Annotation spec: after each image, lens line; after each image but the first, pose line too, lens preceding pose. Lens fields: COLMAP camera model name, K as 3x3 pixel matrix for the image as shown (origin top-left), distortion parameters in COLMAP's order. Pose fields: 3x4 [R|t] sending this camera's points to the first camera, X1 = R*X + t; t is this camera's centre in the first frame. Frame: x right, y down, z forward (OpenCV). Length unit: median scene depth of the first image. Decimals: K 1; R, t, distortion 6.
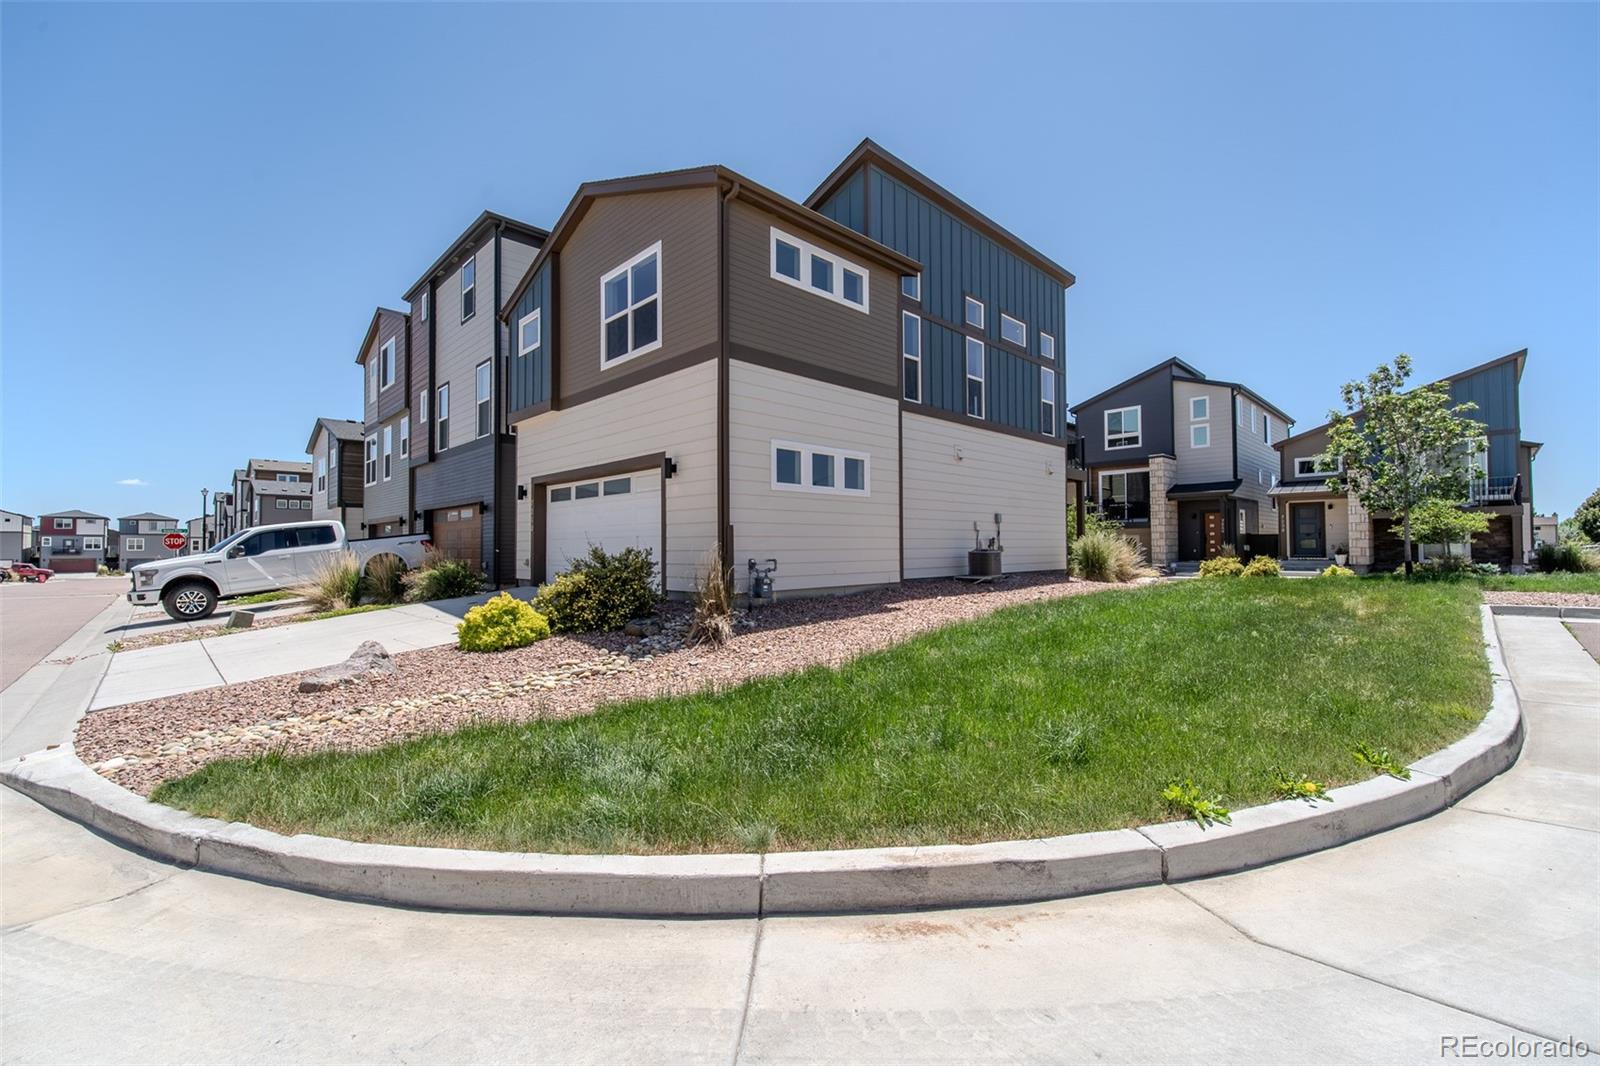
lens RADIAL K [[658.5, 0, 804.9], [0, 658.5, 531.5], [0, 0, 1]] dist [0.006680, -0.003794]
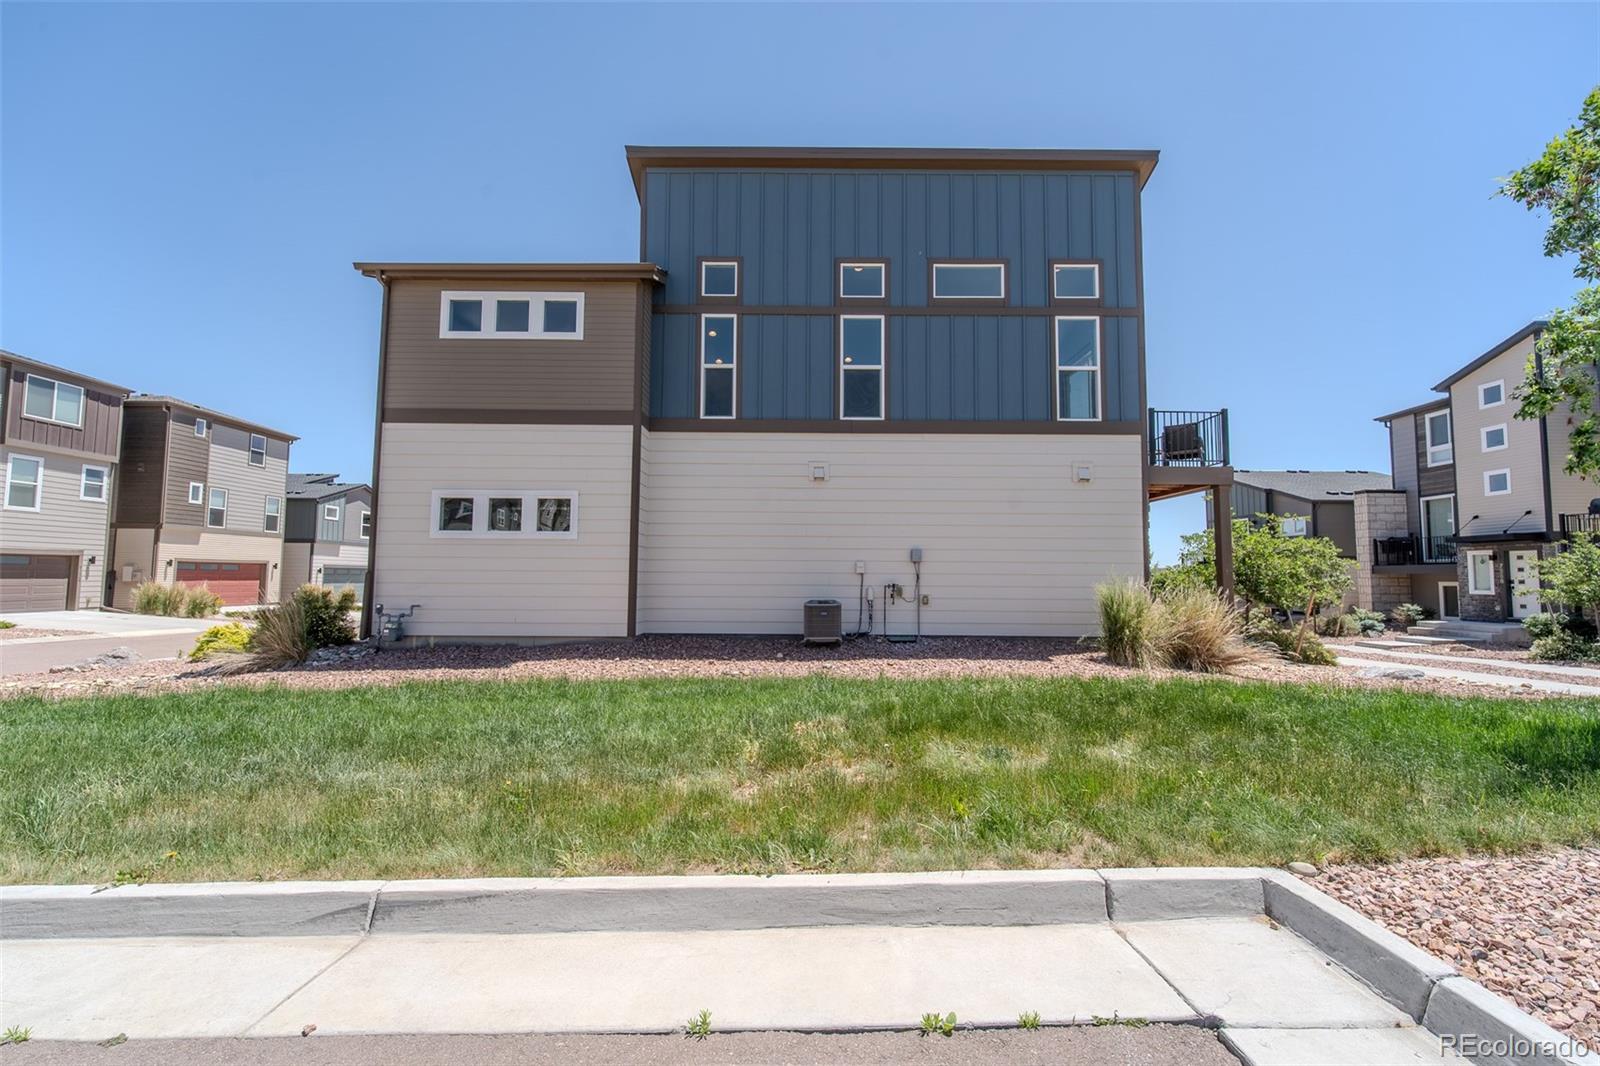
lens RADIAL K [[658.5, 0, 804.9], [0, 658.5, 531.5], [0, 0, 1]] dist [0.006680, -0.003794]
pose [[0.712424, -0.048120, -0.700097, 0.926704], [0.004393, 0.997932, -0.064120, -0.002962], [0.701735, 0.042605, 0.711163, 0.566093]]
